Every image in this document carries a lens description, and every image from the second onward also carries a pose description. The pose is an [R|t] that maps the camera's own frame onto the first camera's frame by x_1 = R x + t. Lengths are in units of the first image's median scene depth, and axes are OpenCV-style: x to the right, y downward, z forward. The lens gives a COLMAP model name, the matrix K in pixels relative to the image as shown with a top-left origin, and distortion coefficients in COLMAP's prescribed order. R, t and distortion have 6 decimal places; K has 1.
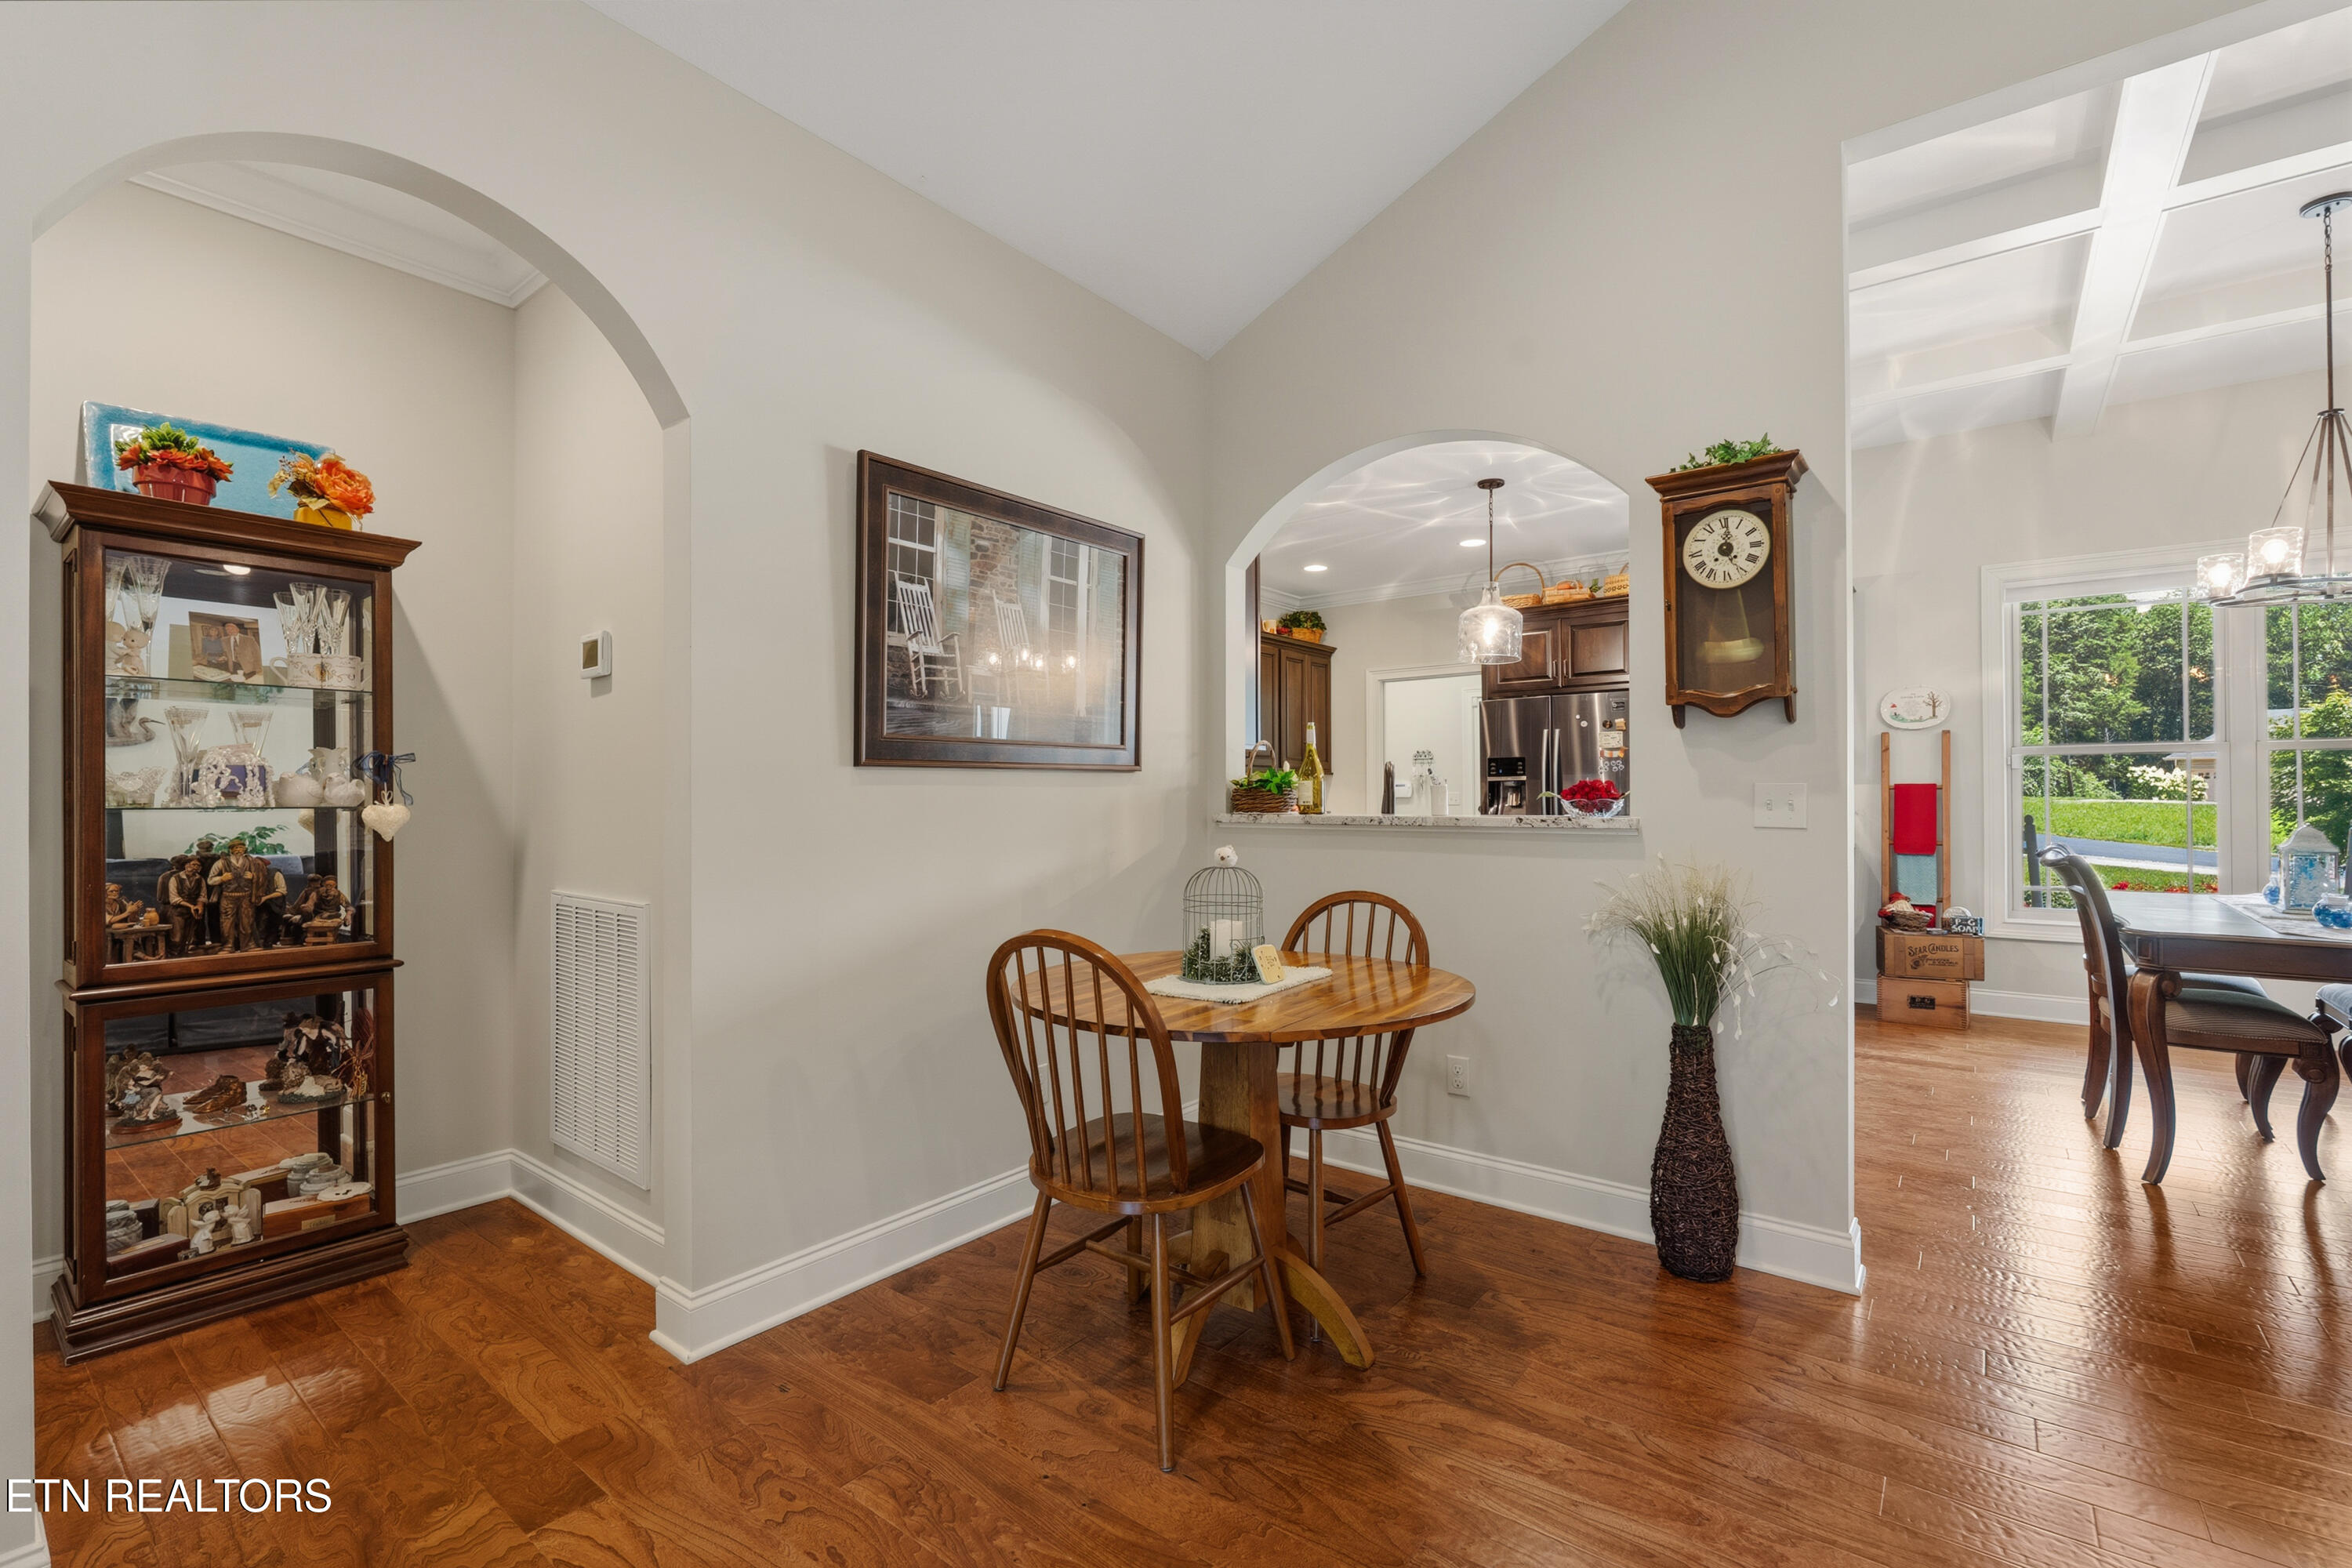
lens RADIAL K [[1031.5, 0, 1166.5], [0, 1031.5, 785.1], [0, 0, 1]] dist [-0.001865, 0.000233]
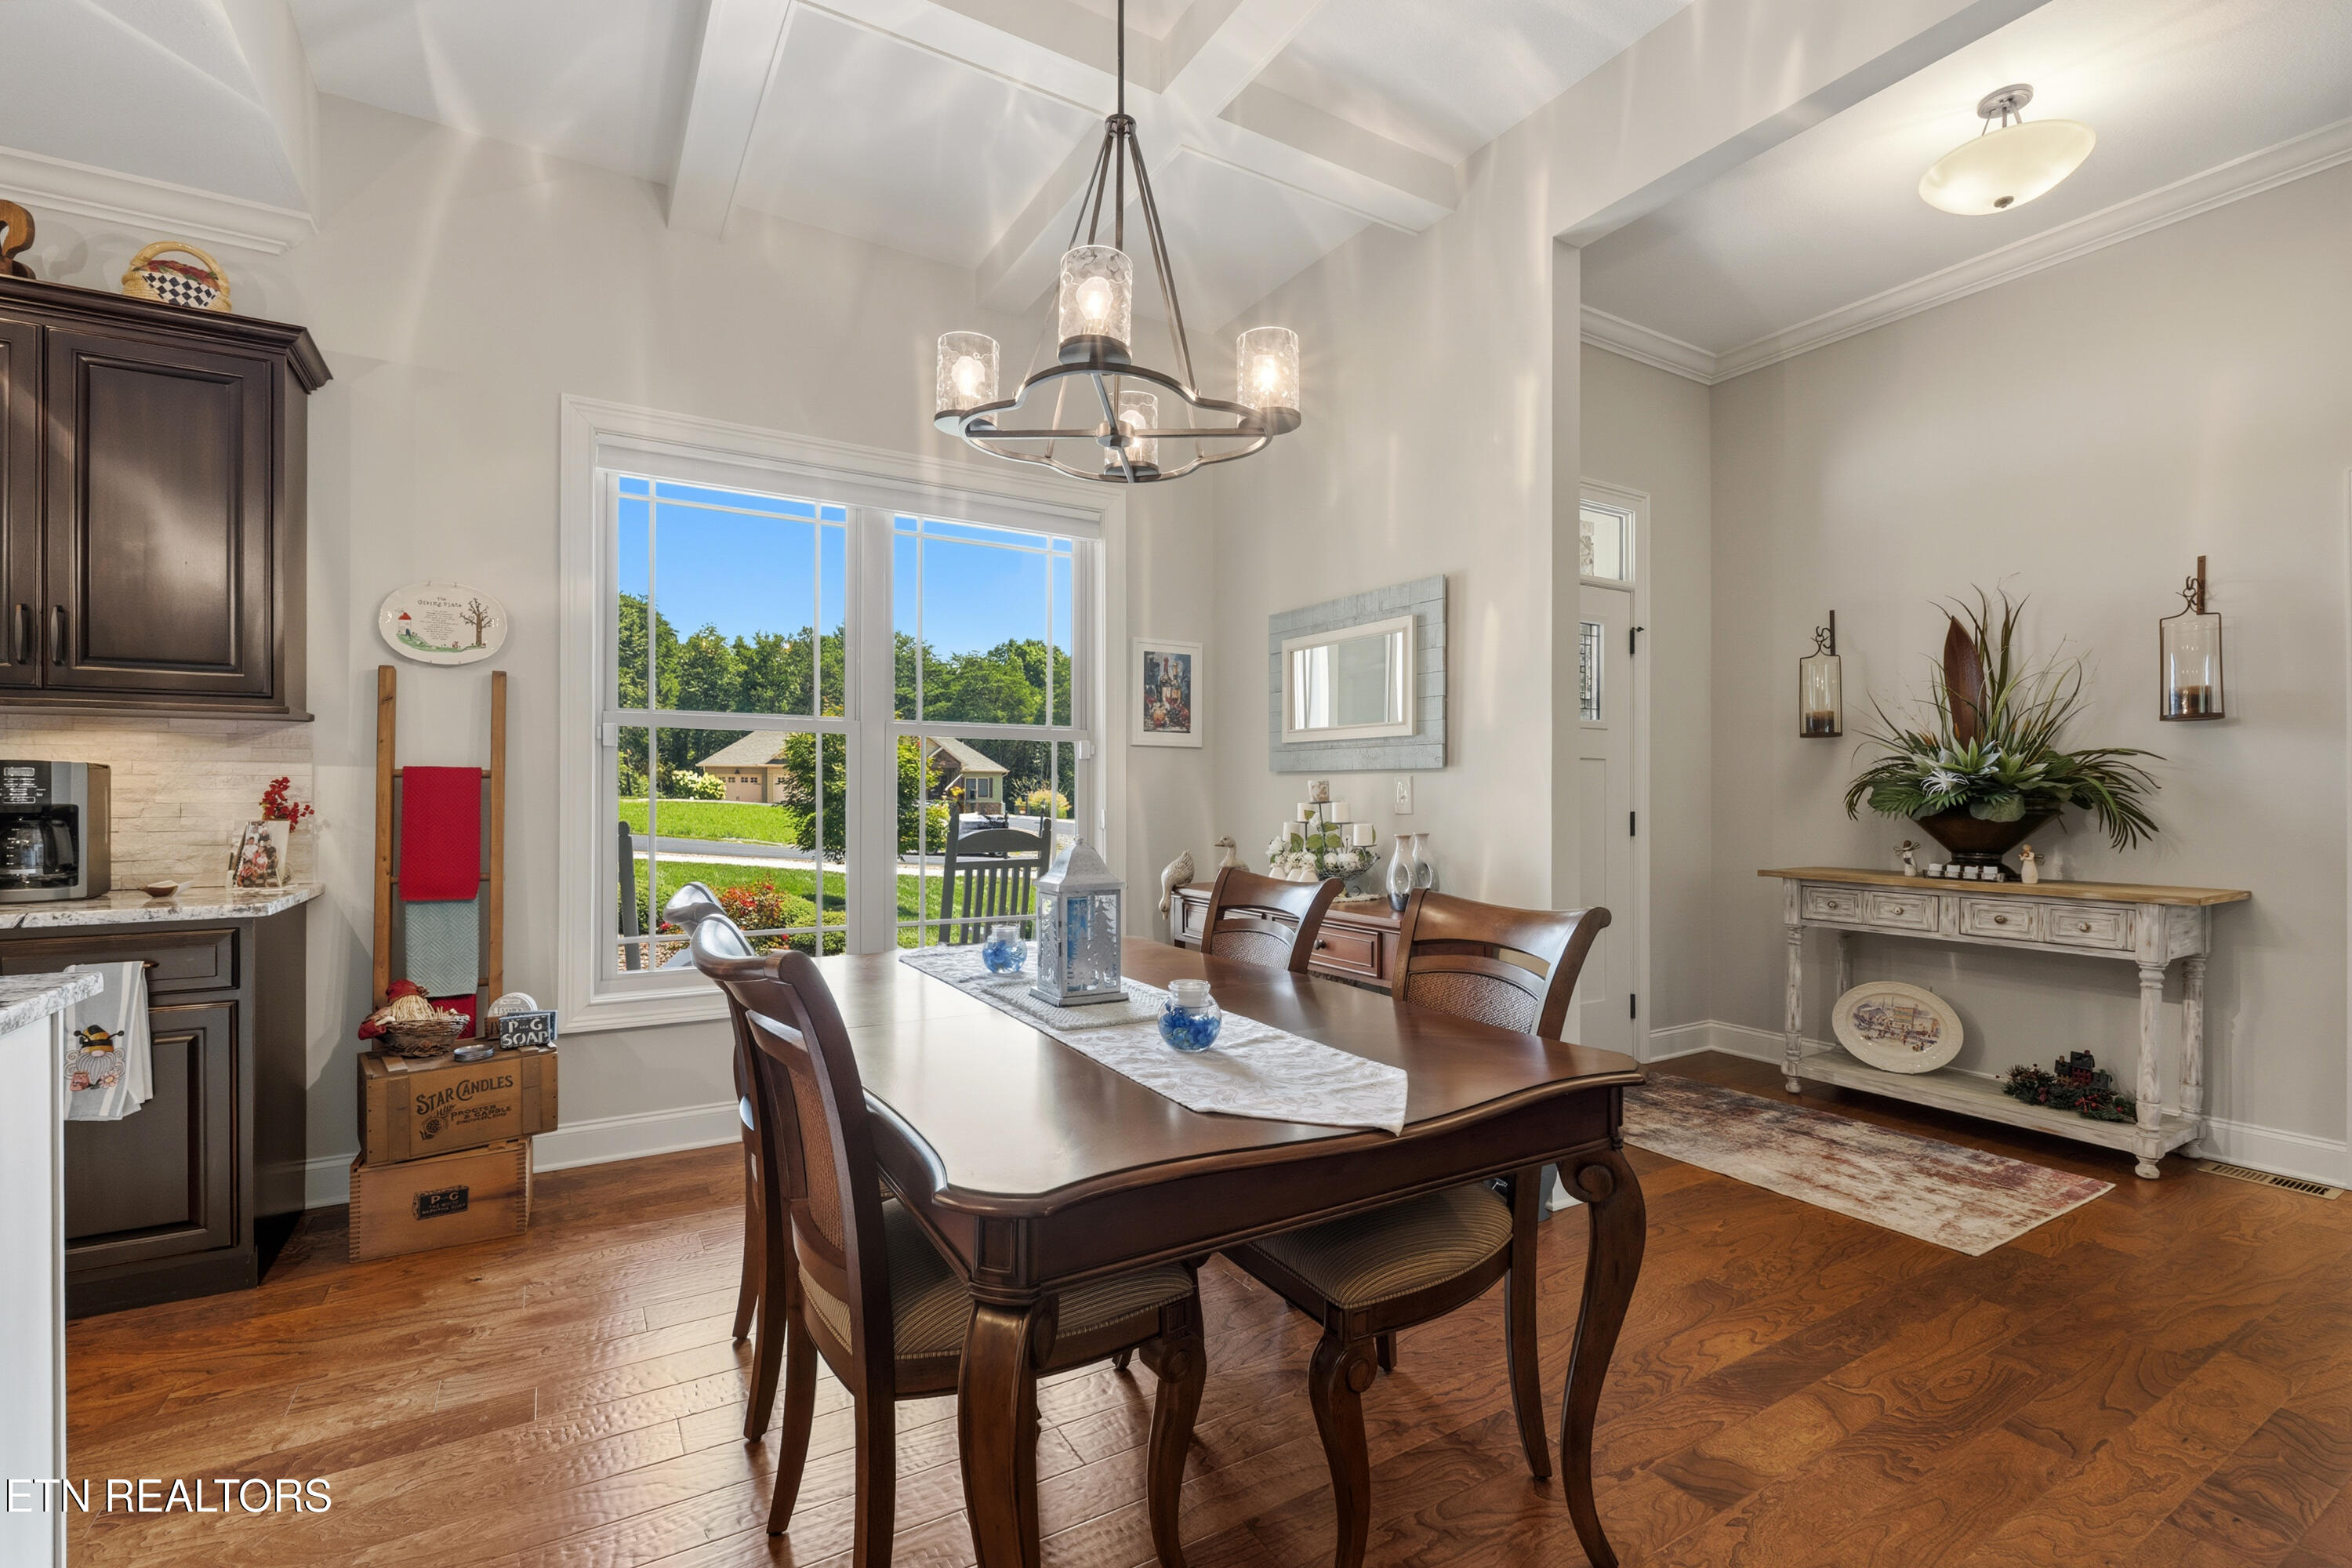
lens RADIAL K [[1031.5, 0, 1168.9], [0, 1031.5, 788.3], [0, 0, 1]] dist [-0.001865, 0.000233]
pose [[0.357860, 0.008155, 0.933740, 0.374574], [-0.010812, 0.999931, -0.004589, 0.008356], [-0.933713, -0.008453, 0.357923, 0.473361]]
